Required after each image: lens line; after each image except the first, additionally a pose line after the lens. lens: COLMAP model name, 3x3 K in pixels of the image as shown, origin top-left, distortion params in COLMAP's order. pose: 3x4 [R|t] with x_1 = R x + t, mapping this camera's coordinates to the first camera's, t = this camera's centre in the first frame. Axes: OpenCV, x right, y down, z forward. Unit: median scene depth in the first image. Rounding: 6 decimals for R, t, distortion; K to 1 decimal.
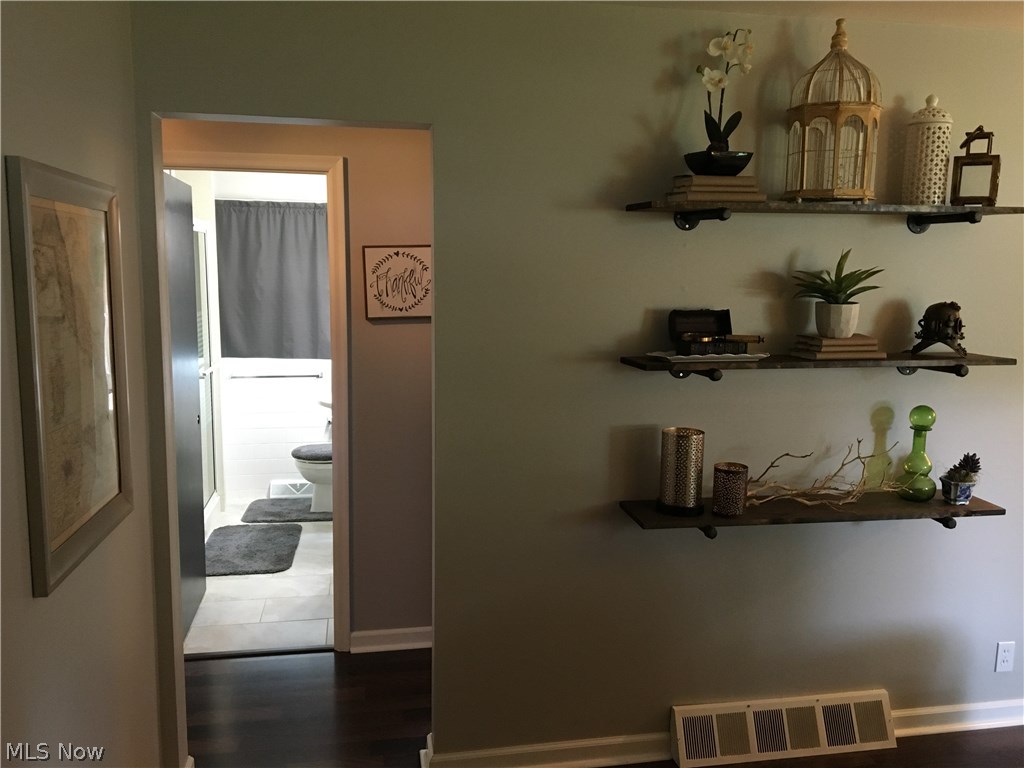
lens RADIAL K [[857.6, 0, 512.0], [0, 857.6, 384.0], [0, 0, 1]] dist [0.093749, -0.134629]
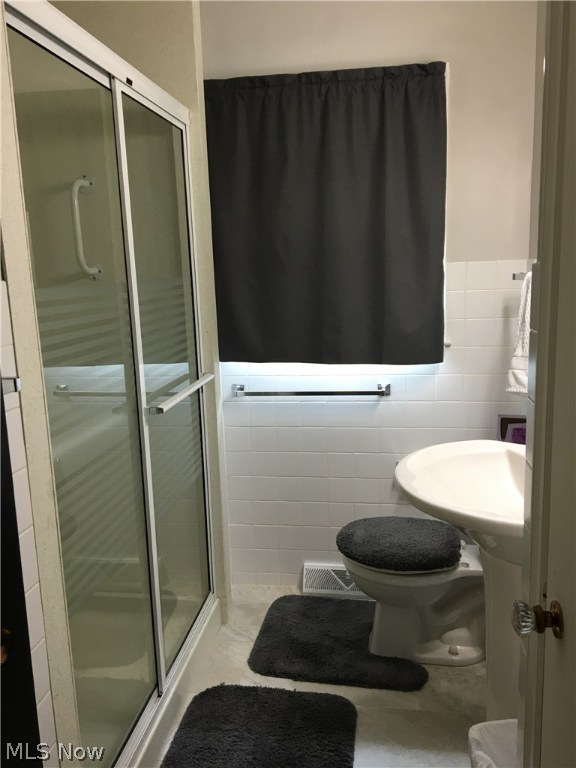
lens RADIAL K [[643.2, 0, 288.0], [0, 643.2, 384.0], [0, 0, 1]] dist [0.093749, -0.134629]
pose [[0.947424, 0.014524, -0.319652, -0.154590], [-0.003636, 0.999394, 0.034631, -0.030861], [0.319961, -0.031648, 0.946902, 0.602596]]
